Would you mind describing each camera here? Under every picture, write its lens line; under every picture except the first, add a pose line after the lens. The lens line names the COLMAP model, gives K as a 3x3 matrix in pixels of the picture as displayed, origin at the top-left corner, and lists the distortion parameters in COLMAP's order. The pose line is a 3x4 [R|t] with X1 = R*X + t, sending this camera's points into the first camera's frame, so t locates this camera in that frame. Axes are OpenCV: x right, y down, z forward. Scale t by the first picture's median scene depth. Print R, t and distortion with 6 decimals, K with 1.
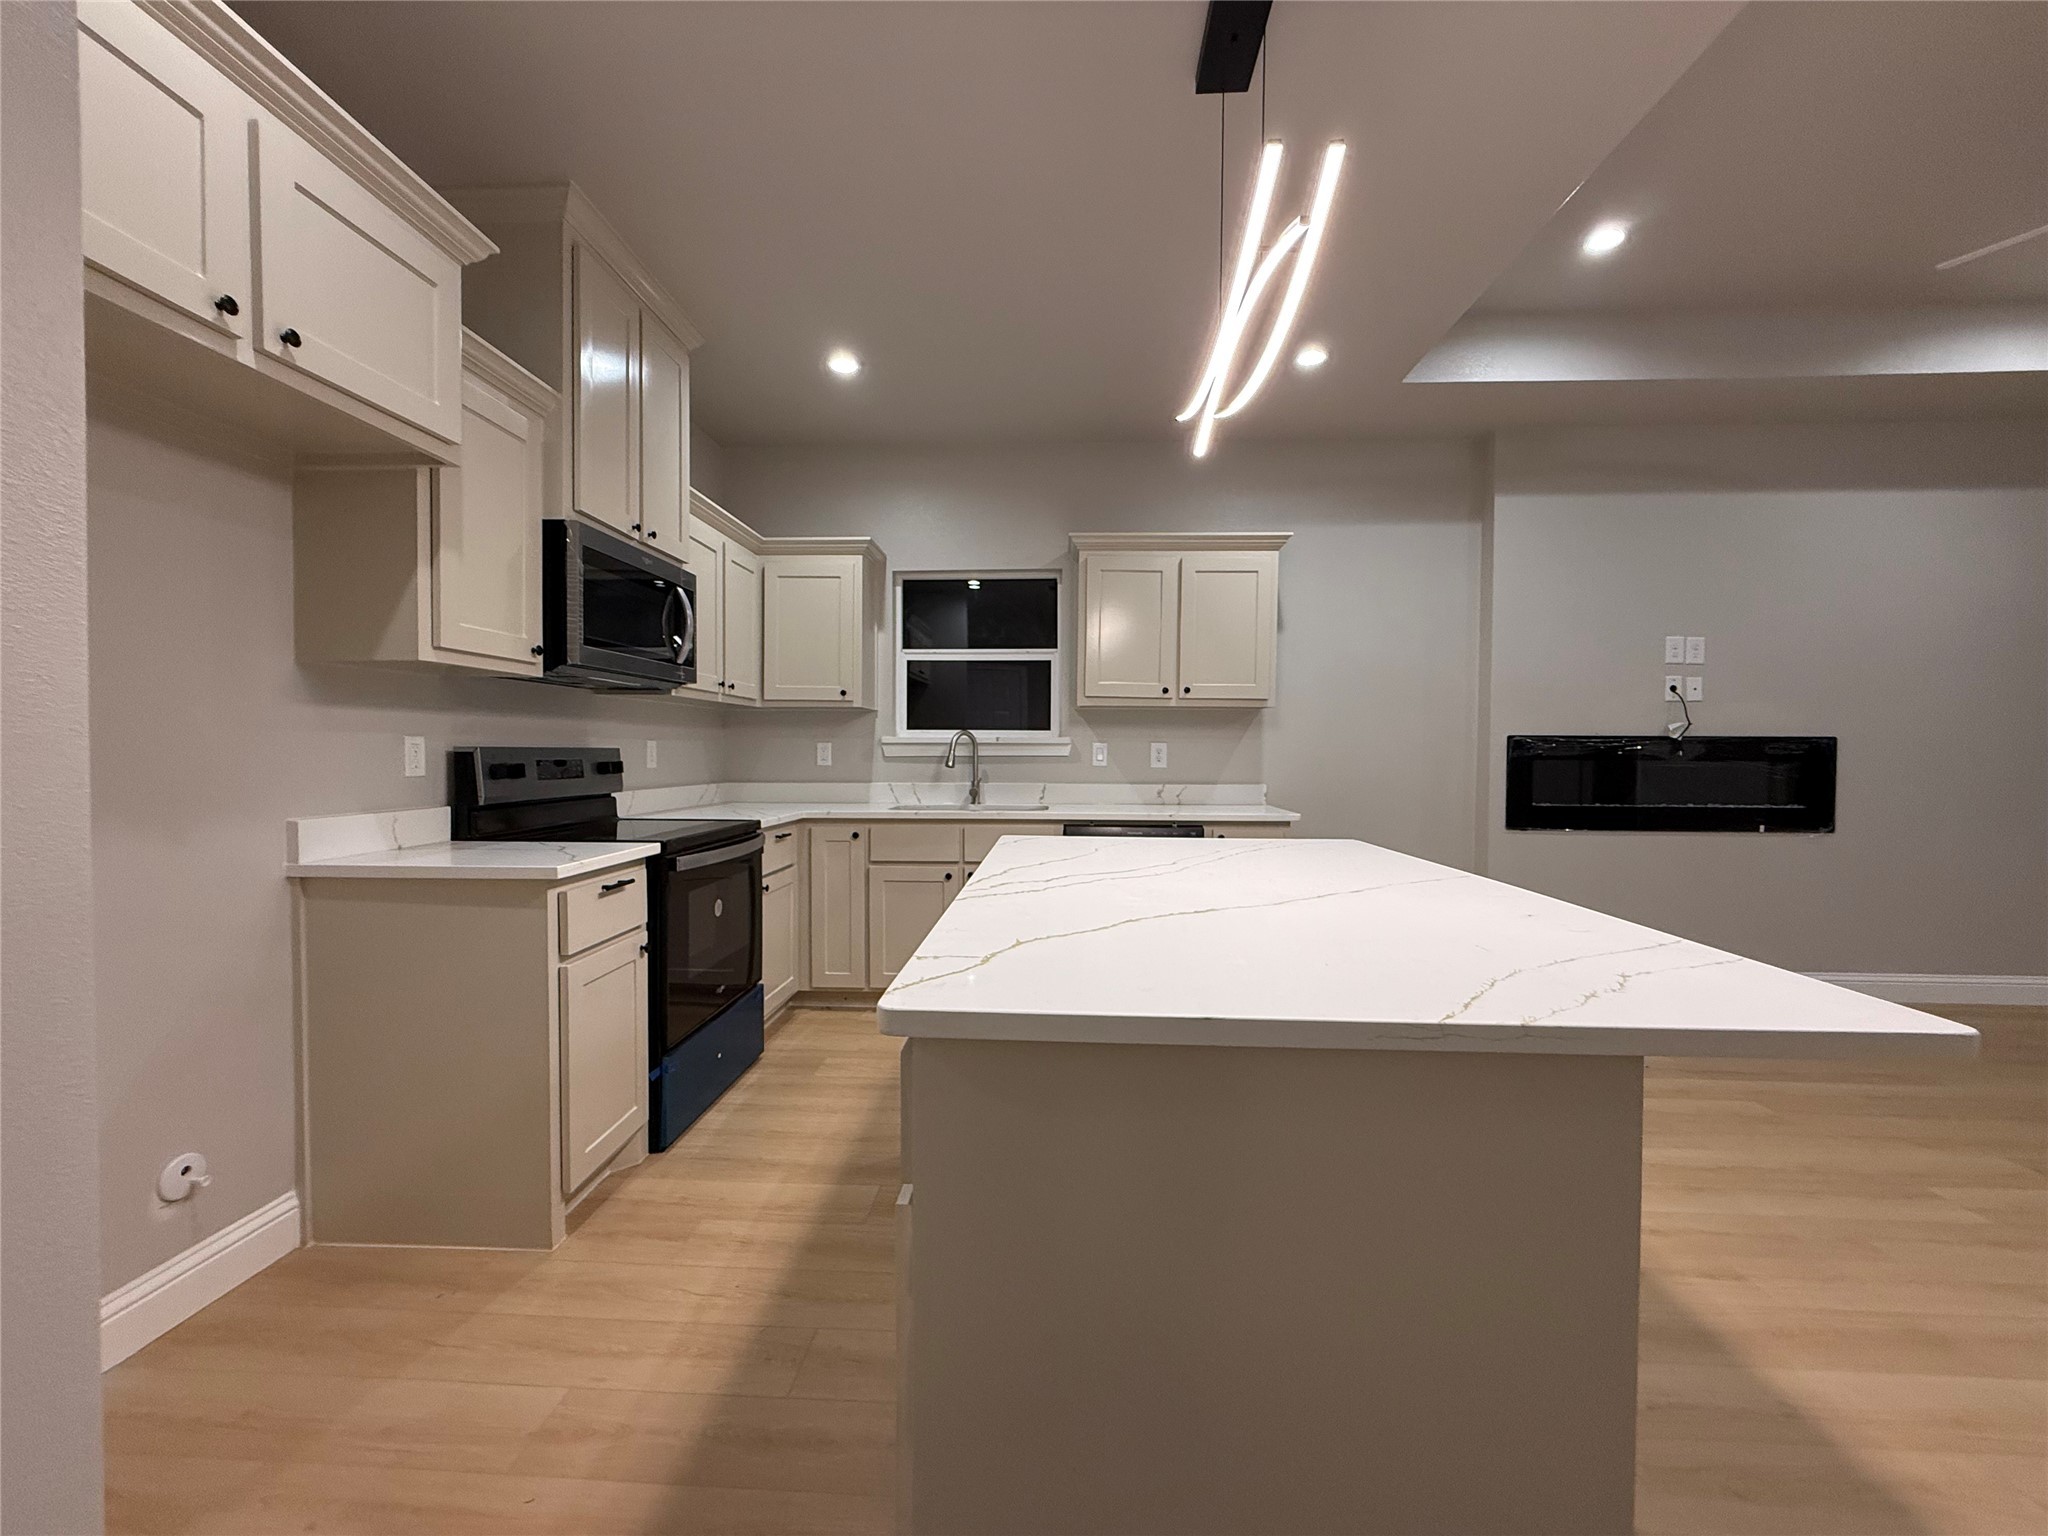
lens RADIAL K [[819.9, 0, 1021.1], [0, 819.9, 774.2], [0, 0, 1]] dist [-0.002291, 0.000338]
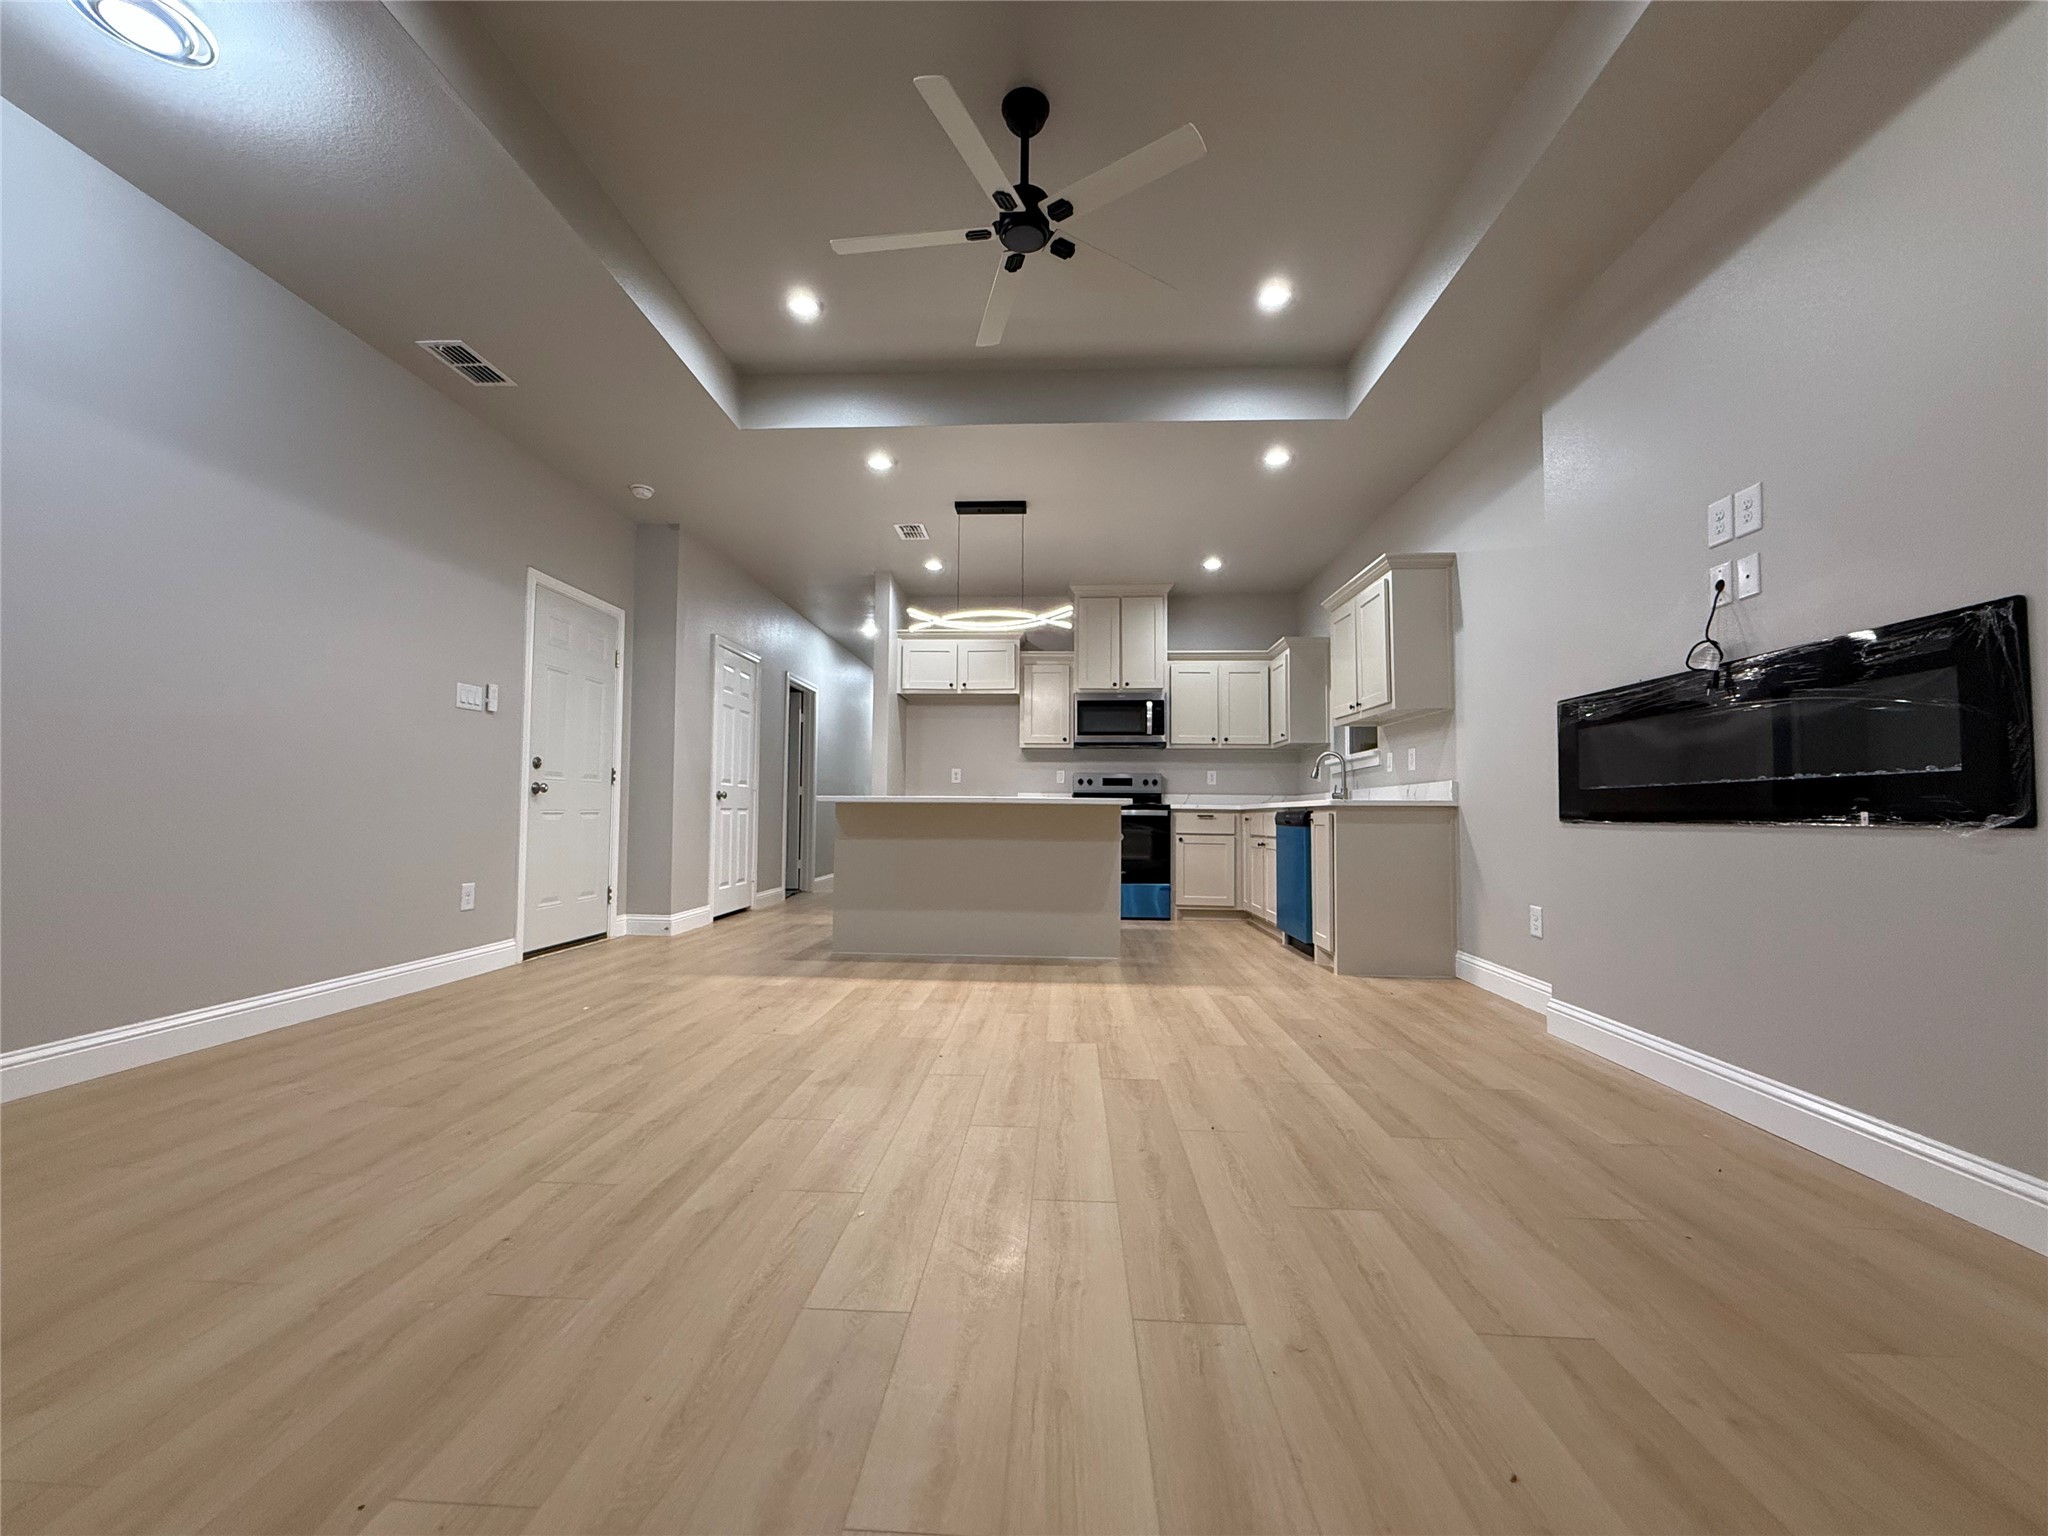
lens RADIAL K [[819.9, 0, 1016.6], [0, 819.9, 771.8], [0, 0, 1]] dist [-0.002291, 0.000338]
pose [[-0.012039, -0.058313, -0.998226, 1.396063], [-0.028287, 0.997918, -0.057954, 0.081612], [0.999527, 0.027539, -0.013663, 0.496012]]
